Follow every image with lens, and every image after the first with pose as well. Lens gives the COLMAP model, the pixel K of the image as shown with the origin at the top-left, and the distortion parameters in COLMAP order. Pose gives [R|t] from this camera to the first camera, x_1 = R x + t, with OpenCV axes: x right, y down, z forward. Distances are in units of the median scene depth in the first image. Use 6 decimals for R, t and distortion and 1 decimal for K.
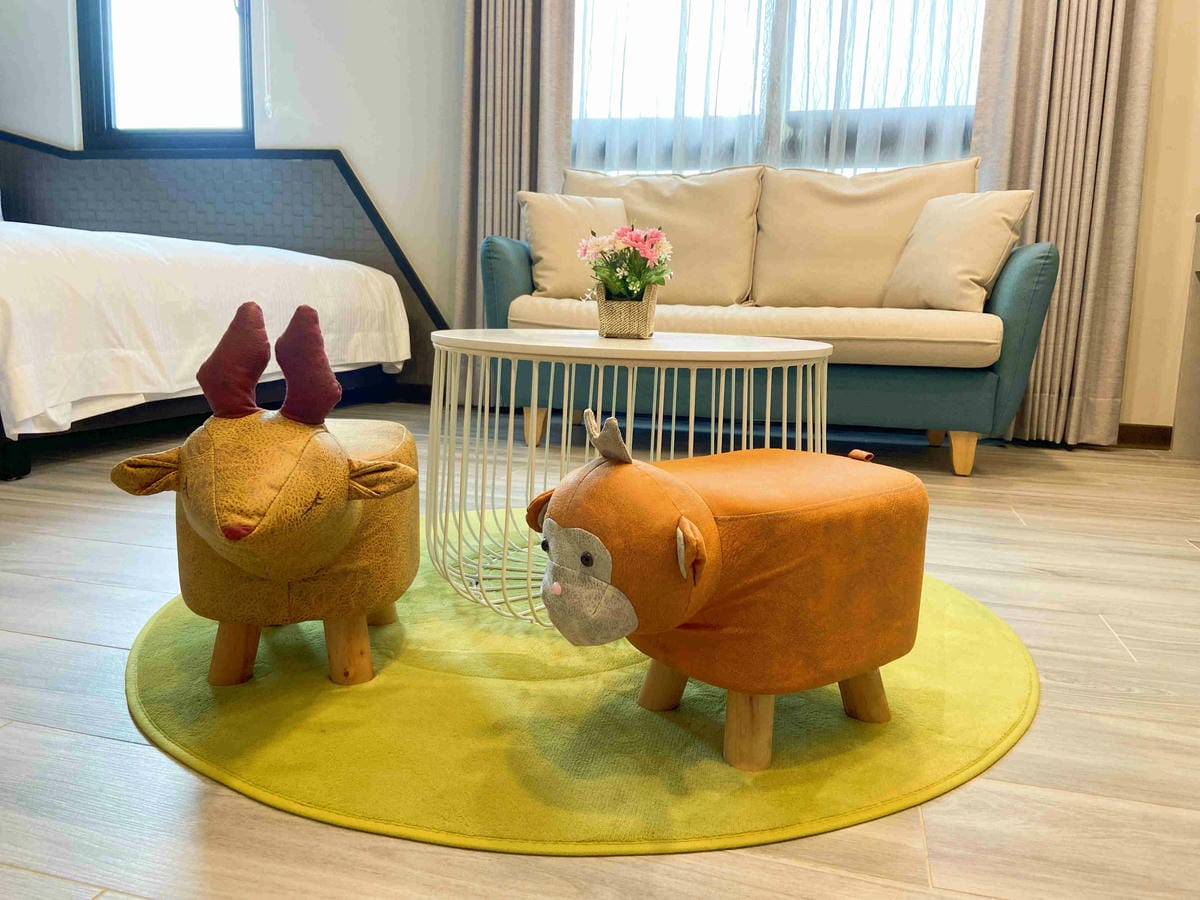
lens RADIAL K [[956.6, 0, 617.8], [0, 956.6, 414.8], [0, 0, 1]] dist [0.160783, -0.271285]
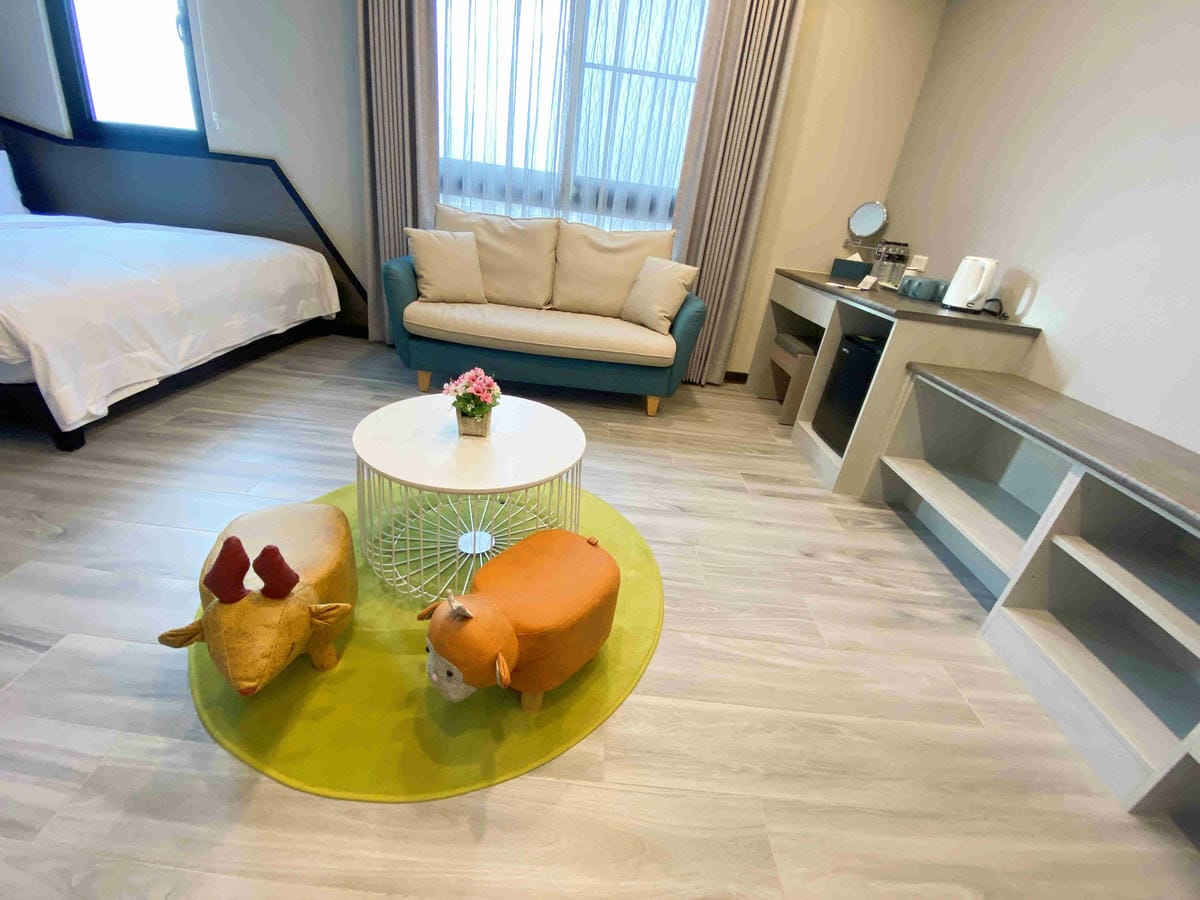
lens RADIAL K [[501.7, 0, 620.6], [0, 501.7, 469.4], [0, 0, 1]] dist [0.025208, -0.022124]
pose [[0.963387, -0.019802, 0.267384, 0.008224], [-0.069159, 0.945167, 0.319180, -0.134532], [-0.259043, -0.325986, 0.909192, 0.020663]]
